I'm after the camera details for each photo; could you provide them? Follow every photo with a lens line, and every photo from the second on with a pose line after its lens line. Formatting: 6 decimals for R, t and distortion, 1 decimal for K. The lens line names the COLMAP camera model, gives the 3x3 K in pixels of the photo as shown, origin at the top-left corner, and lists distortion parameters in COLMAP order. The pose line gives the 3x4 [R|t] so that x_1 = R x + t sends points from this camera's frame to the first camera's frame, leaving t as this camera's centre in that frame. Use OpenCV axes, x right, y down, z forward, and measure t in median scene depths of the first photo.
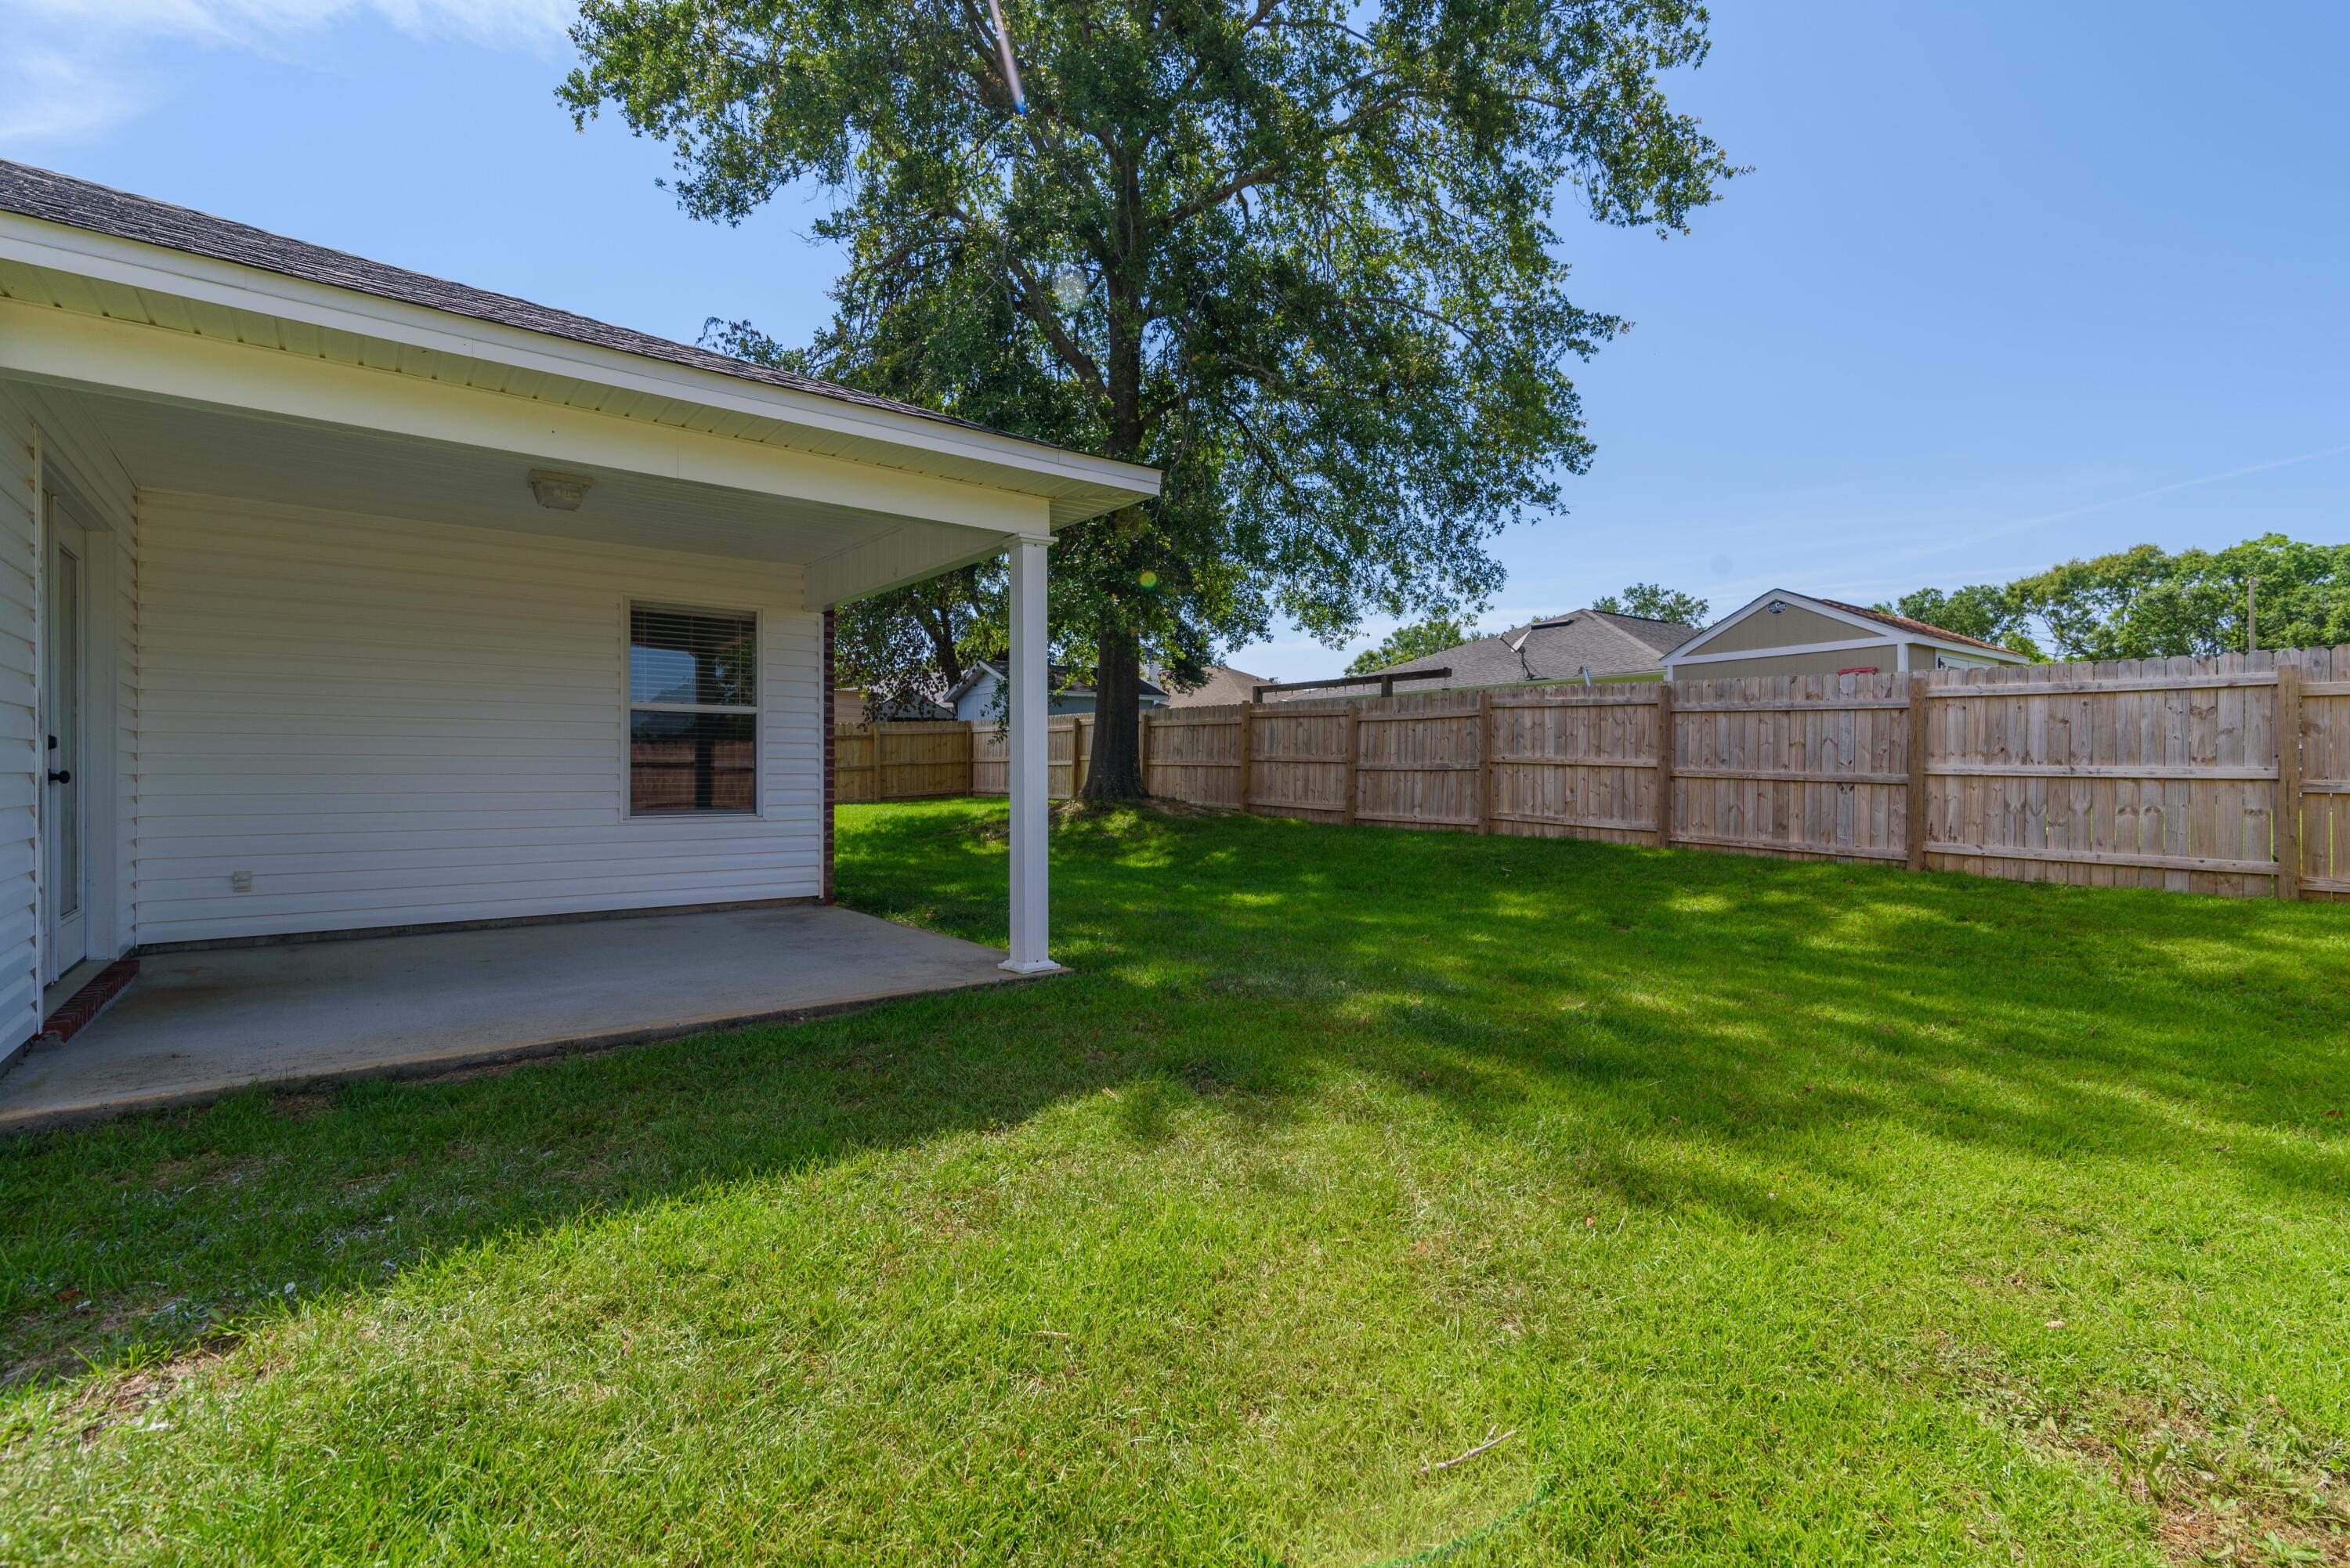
lens RADIAL K [[1056.1, 0, 1182.5], [0, 1056.1, 780.0], [0, 0, 1]] dist [0.012367, -0.002025]
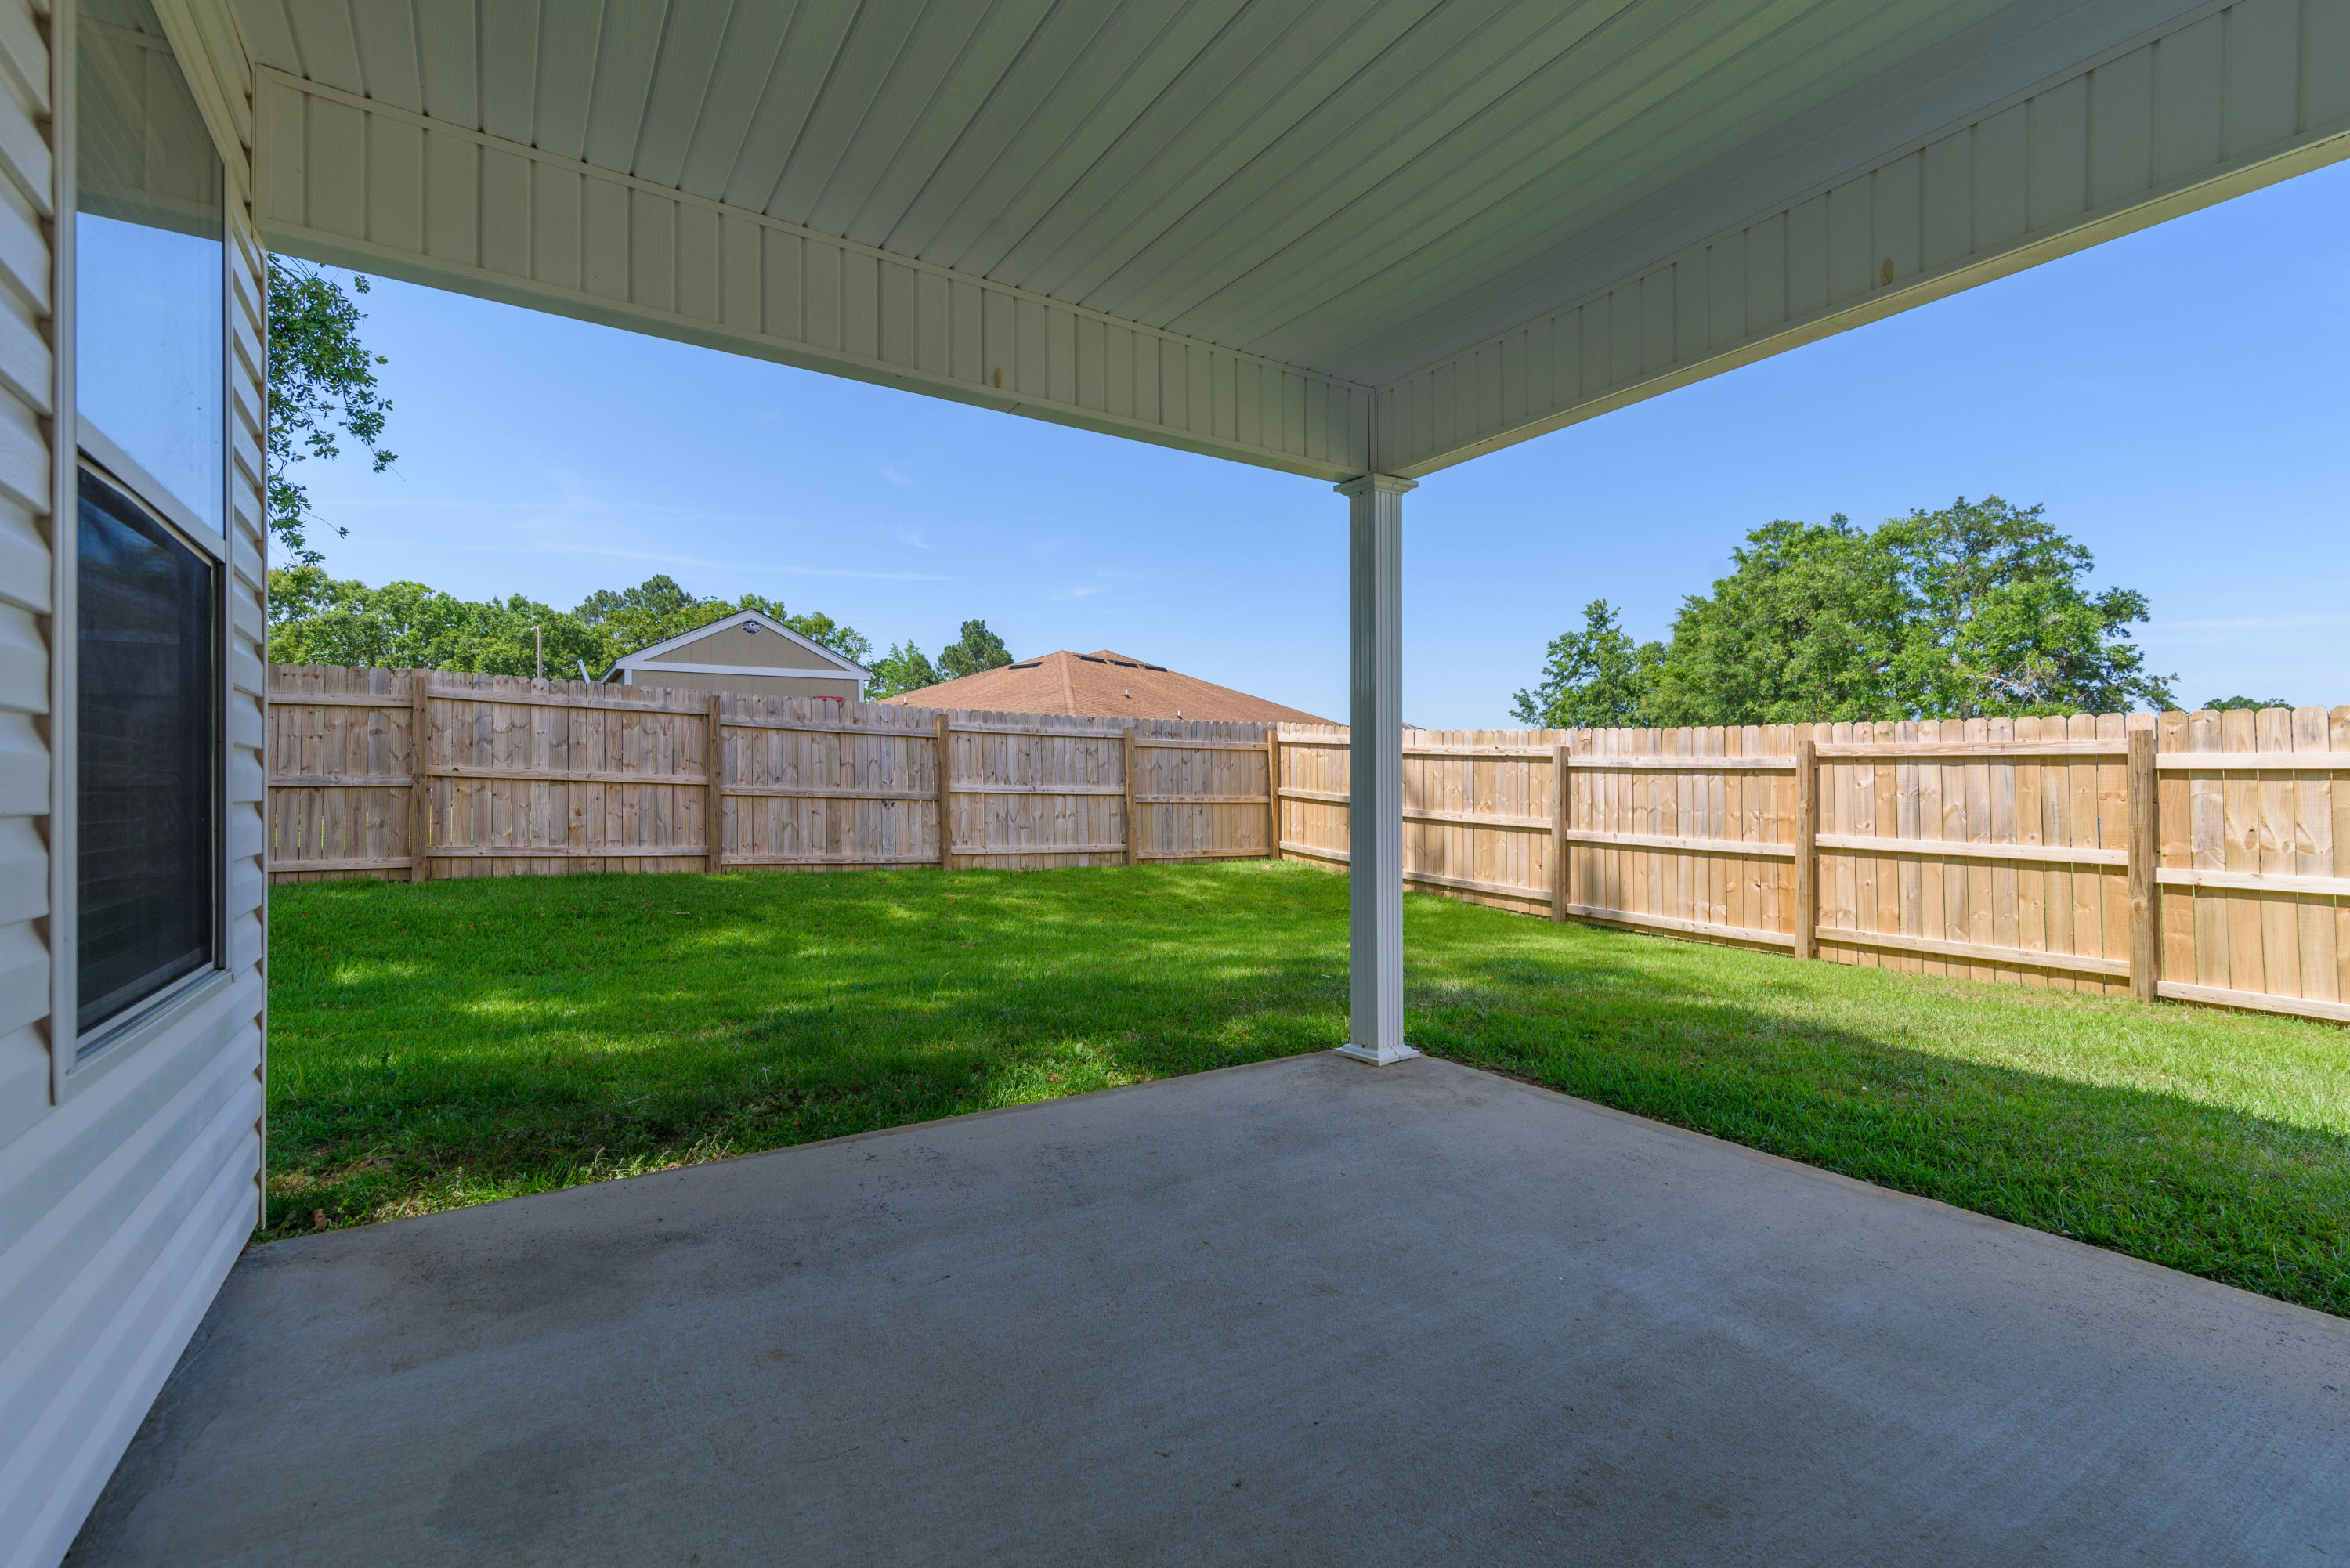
lens RADIAL K [[1056.1, 0, 1195.9], [0, 1056.1, 778.5], [0, 0, 1]] dist [0.012367, -0.002025]
pose [[0.075200, 0.008816, 0.997129, -0.443753], [0.005115, 0.999944, -0.009227, -0.007179], [-0.997155, 0.005794, 0.075151, 0.534764]]
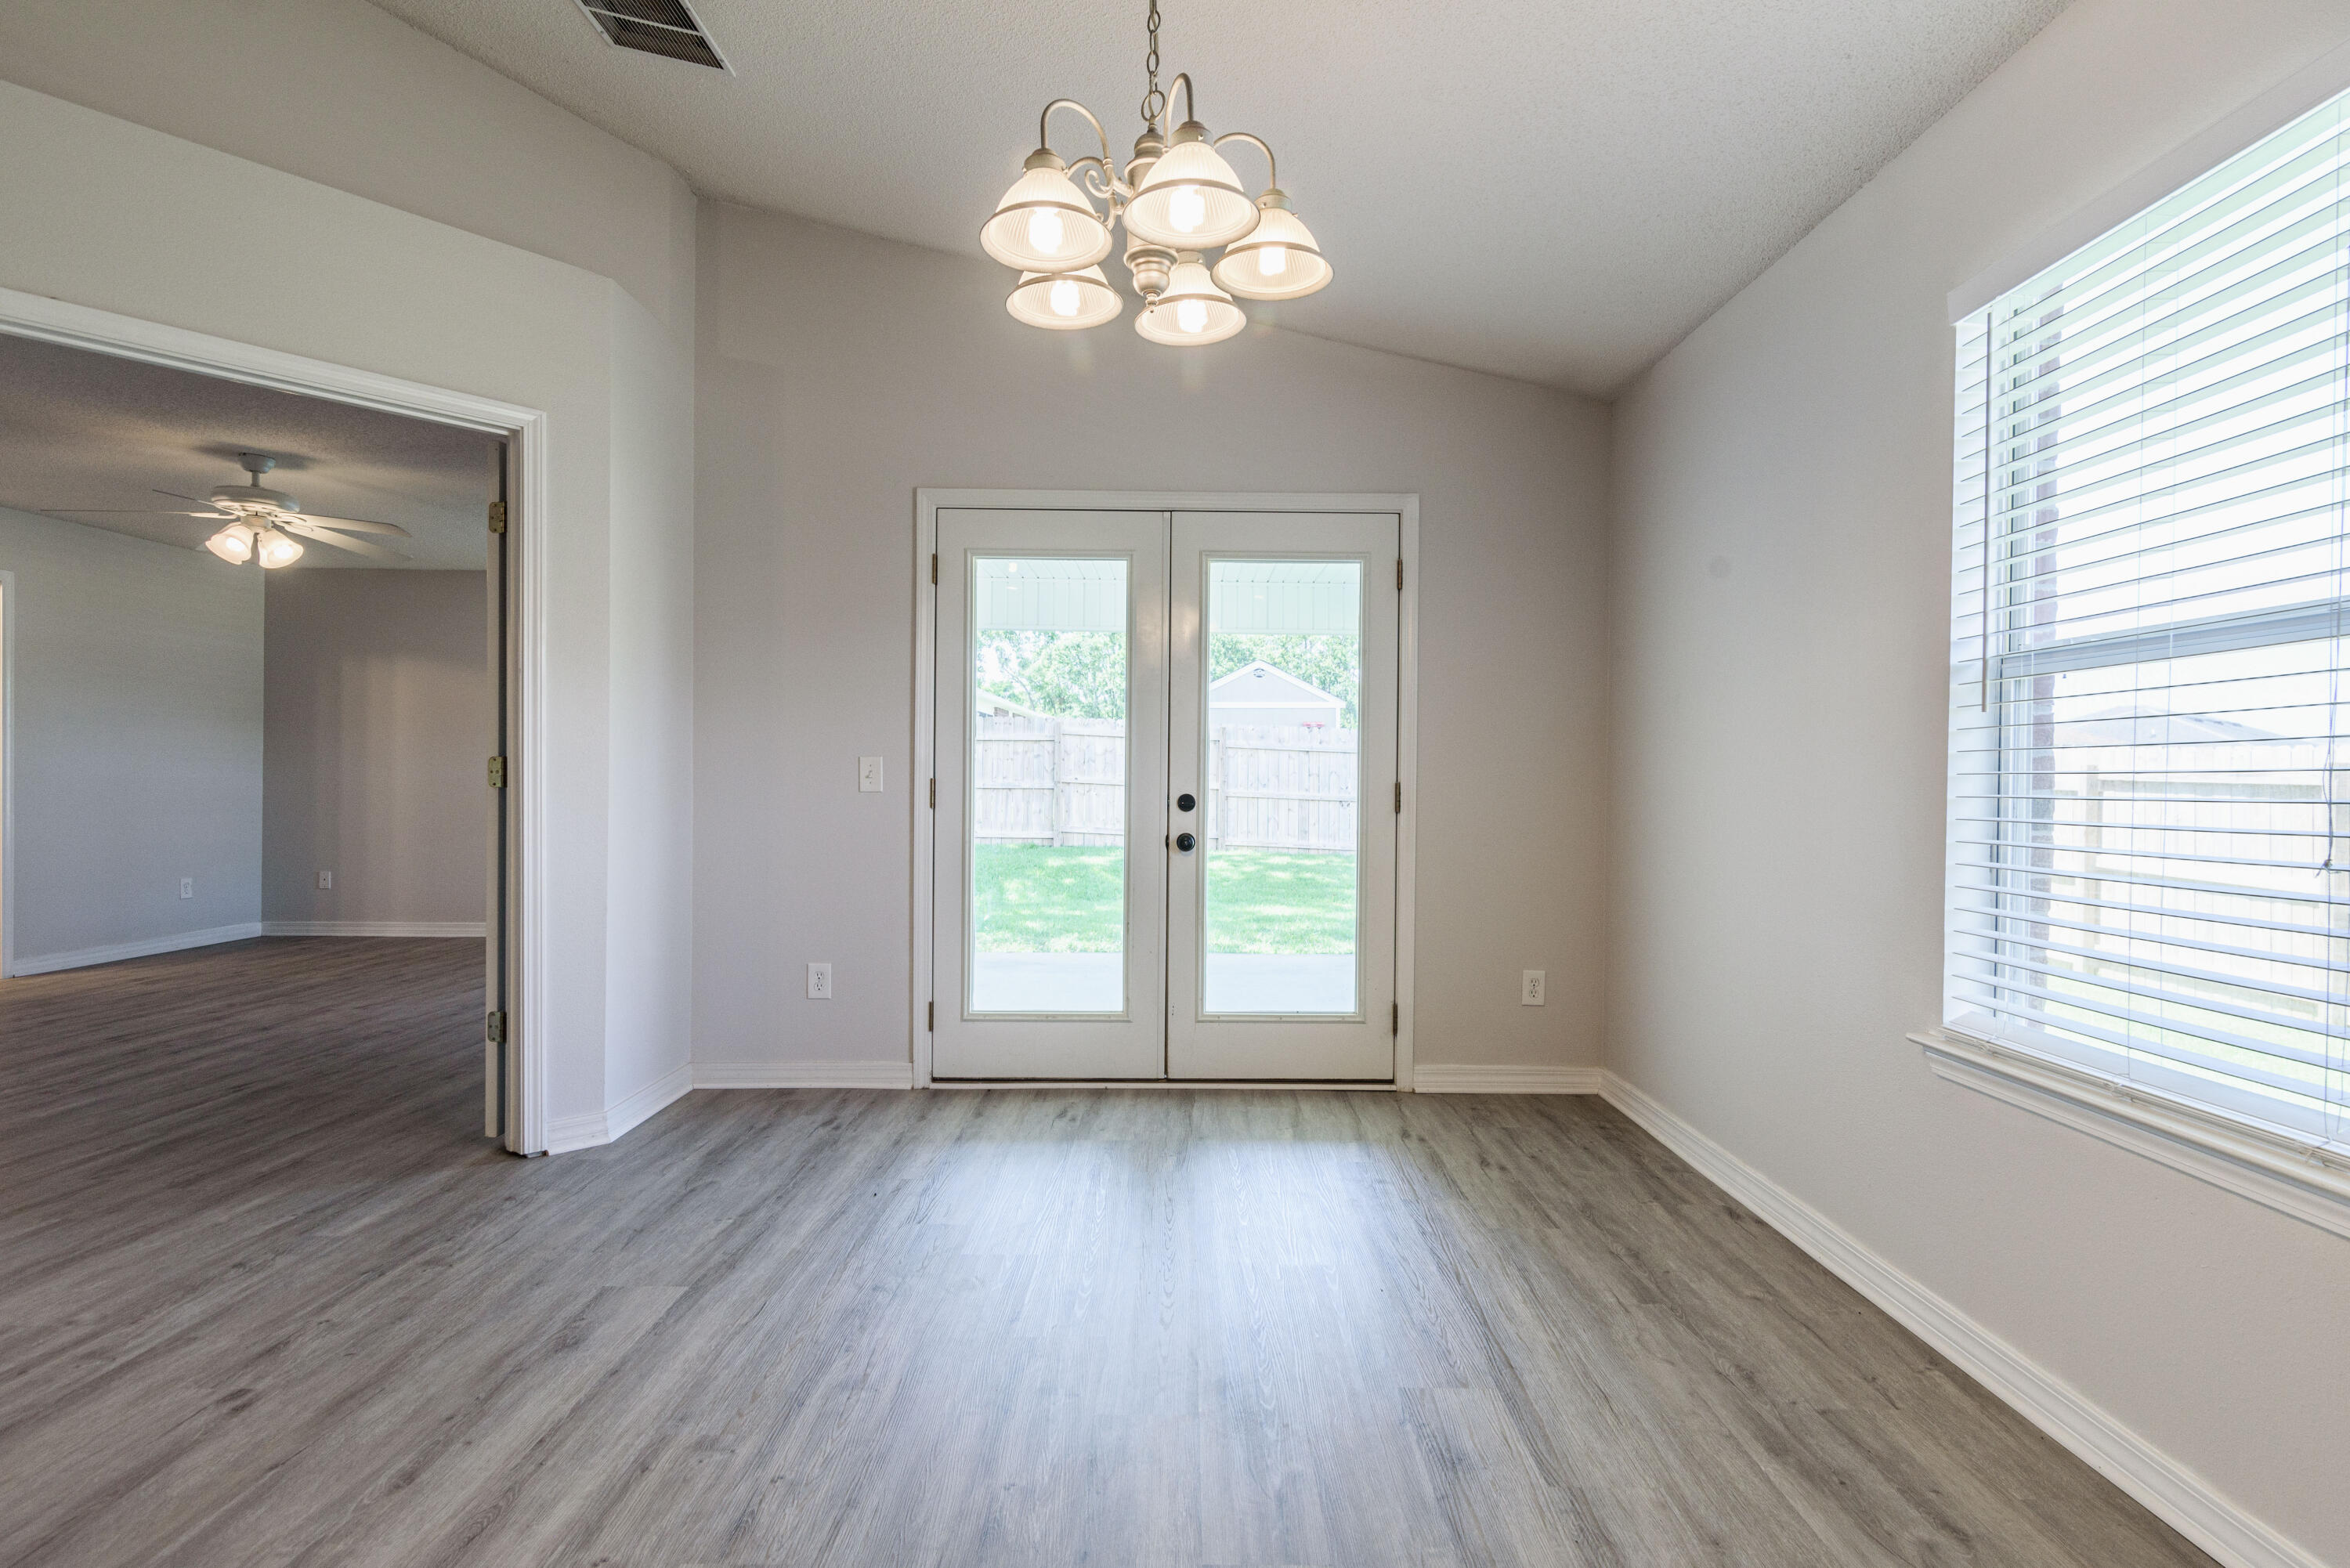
lens RADIAL K [[1155.2, 0, 1221.9], [0, 1155.2, 790.6], [0, 0, 1]] dist [0.007268, -0.002399]
pose [[0.592379, -0.000730, 0.805659, -0.728544], [-0.005374, 0.999974, 0.004857, -0.017842], [-0.805641, -0.007206, 0.592360, 0.155830]]
